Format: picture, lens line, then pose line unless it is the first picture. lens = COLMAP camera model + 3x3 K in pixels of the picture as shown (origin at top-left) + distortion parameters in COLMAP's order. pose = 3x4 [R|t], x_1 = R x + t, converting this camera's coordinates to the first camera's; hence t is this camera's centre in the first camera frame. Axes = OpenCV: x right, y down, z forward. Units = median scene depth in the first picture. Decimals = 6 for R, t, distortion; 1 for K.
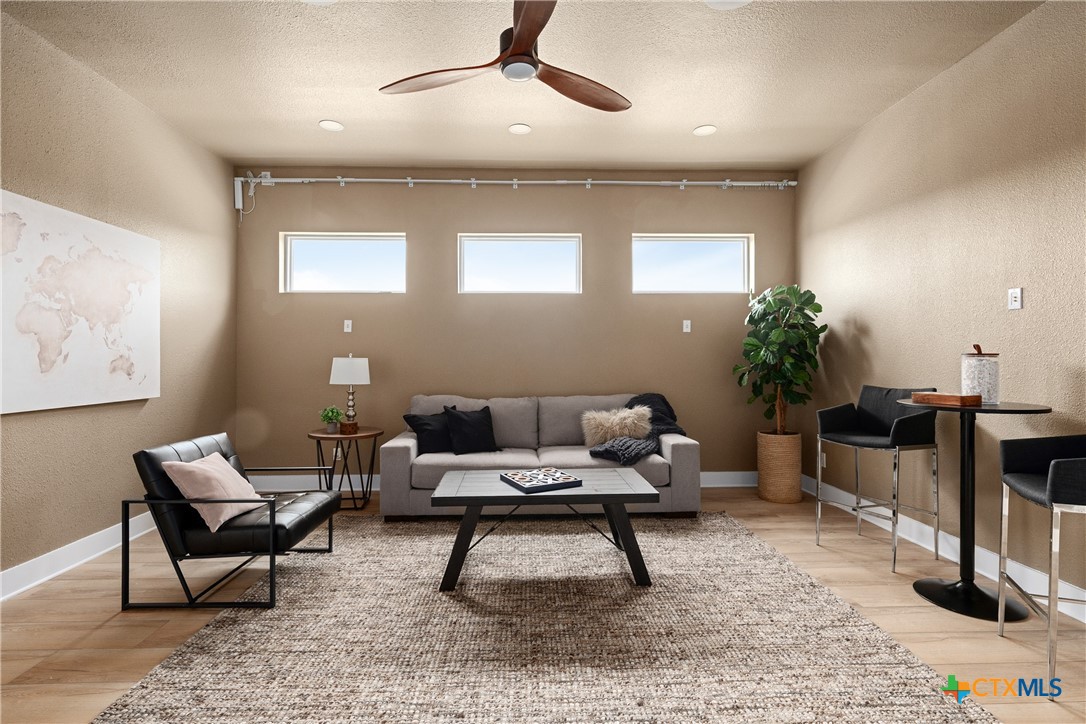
lens RADIAL K [[507.7, 0, 541.4], [0, 507.7, 360.1], [0, 0, 1]] dist [-0.000974, -0.000139]
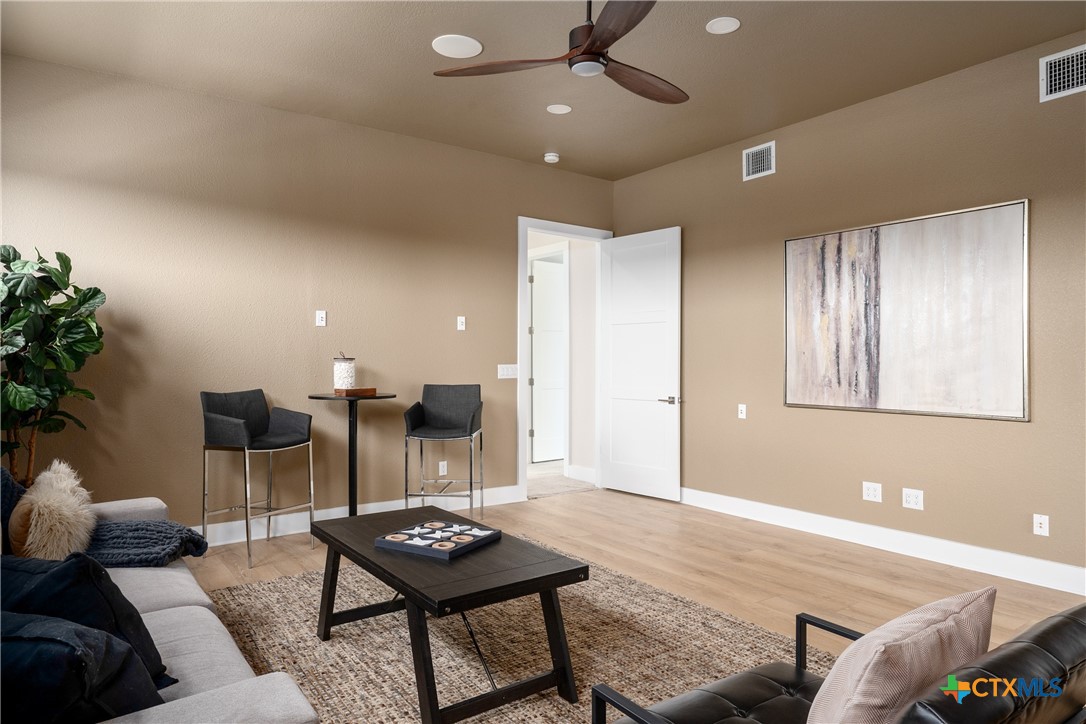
lens RADIAL K [[676.1, 0, 543.2], [0, 676.1, 362.2], [0, 0, 1]] dist [0.002411, 0.000241]
pose [[-0.562183, 0.001237, 0.827012, -0.924909], [0.005443, 0.999983, 0.002204, -0.003236], [-0.826995, 0.005740, -0.562180, 1.543865]]
